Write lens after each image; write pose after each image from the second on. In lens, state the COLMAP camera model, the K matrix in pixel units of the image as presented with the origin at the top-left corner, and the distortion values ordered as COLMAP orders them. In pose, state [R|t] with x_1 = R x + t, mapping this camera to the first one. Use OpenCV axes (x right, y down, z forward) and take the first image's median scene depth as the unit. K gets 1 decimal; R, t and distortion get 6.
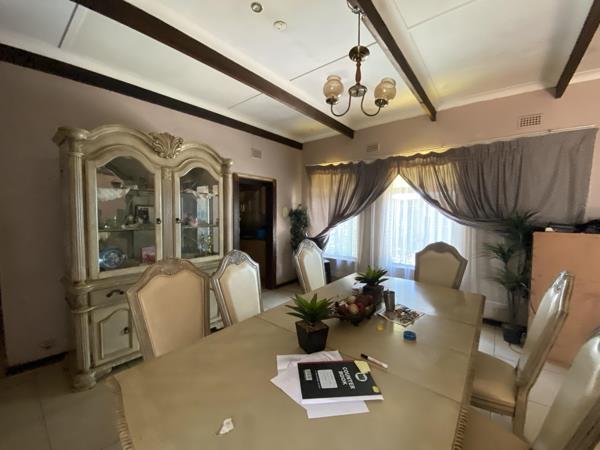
lens RADIAL K [[245.2, 0, 293.4], [0, 245.2, 226.4], [0, 0, 1]] dist [-0.001265, -0.000306]
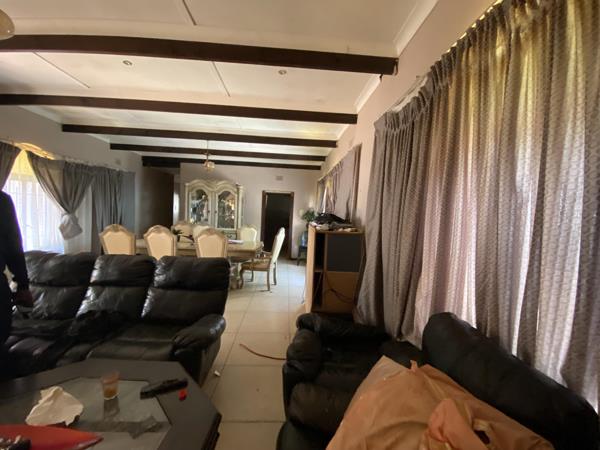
lens RADIAL K [[243.2, 0, 300.0], [0, 243.2, 225.0], [0, 0, 1]] dist [0.026723, -0.028654]
pose [[0.676441, 0.061166, -0.733952, 1.576496], [-0.085019, 0.996368, 0.004678, 0.020577], [0.731573, 0.059235, 0.679185, -0.068833]]
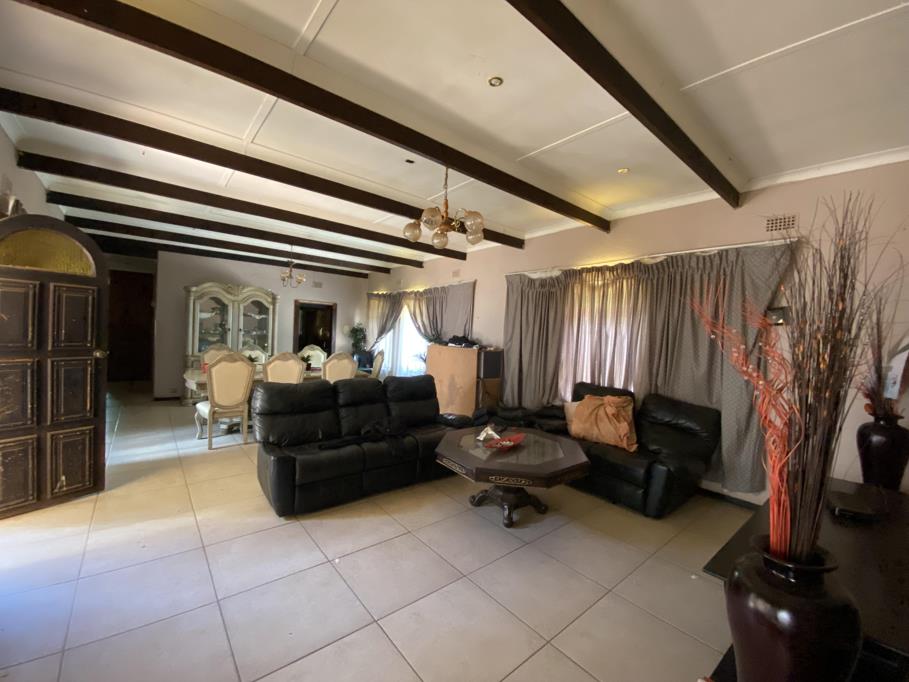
lens RADIAL K [[368.5, 0, 454.5], [0, 368.5, 341.0], [0, 0, 1]] dist [0.026723, -0.028654]
pose [[0.984659, 0.043129, -0.169078, 1.216825], [-0.049342, 0.998246, -0.032719, 0.055060], [0.167370, 0.040559, 0.985059, -1.124700]]
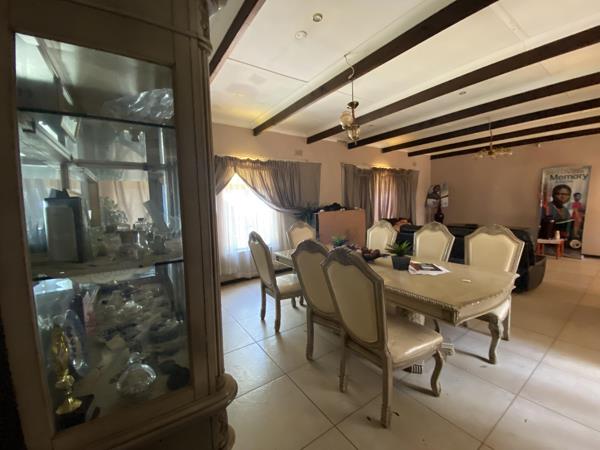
lens RADIAL K [[243.2, 0, 300.0], [0, 243.2, 225.0], [0, 0, 1]] dist [0.026723, -0.028654]
pose [[0.306758, -0.086532, 0.947846, -0.704143], [0.083633, 0.994457, 0.063720, -0.012661], [-0.948106, 0.059725, 0.312295, 0.406585]]
